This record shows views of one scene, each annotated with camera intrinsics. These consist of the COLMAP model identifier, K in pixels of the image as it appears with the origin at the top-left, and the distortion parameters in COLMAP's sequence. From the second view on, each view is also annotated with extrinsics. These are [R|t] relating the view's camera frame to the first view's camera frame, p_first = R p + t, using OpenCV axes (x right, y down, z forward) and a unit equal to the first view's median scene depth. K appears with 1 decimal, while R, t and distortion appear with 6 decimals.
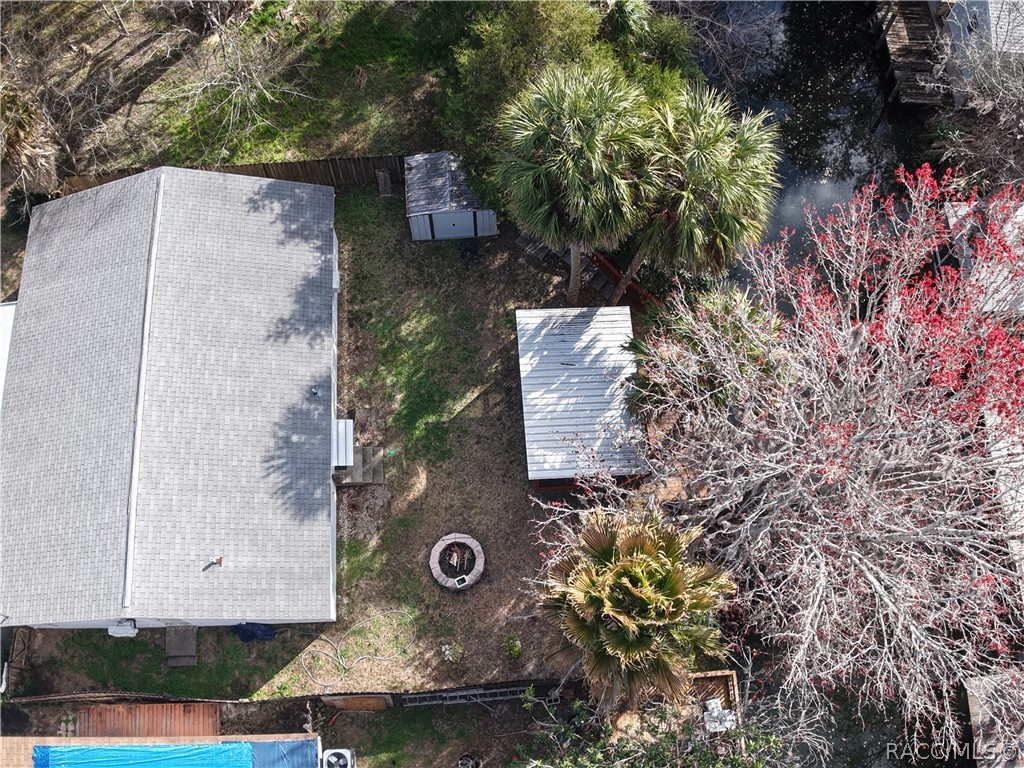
lens RADIAL K [[612.9, 0, 512.0], [0, 612.9, 384.0], [0, 0, 1]] dist [-0.002197, -0.062435]
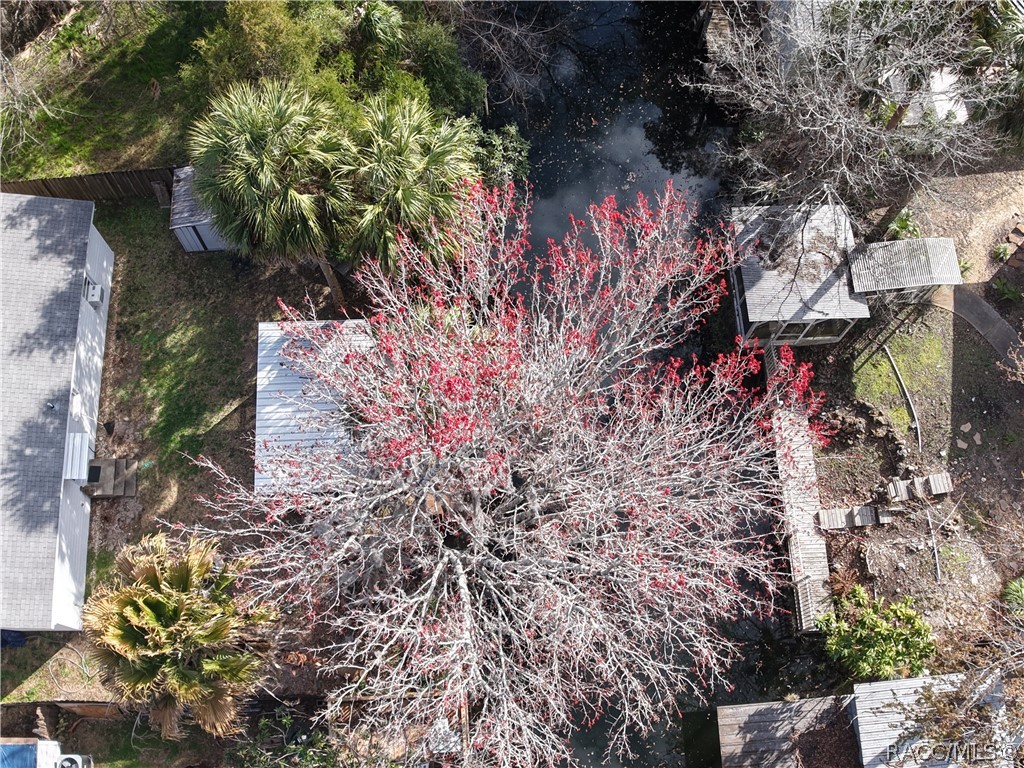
lens RADIAL K [[620.2, 0, 511.5], [0, 620.2, 381.4], [0, 0, 1]] dist [-0.058308, -0.000702]
pose [[0.999962, 0.001003, -0.008703, 0.416785], [-0.000988, 0.999998, 0.001670, -0.027789], [0.008705, -0.001661, 0.999961, 0.014765]]
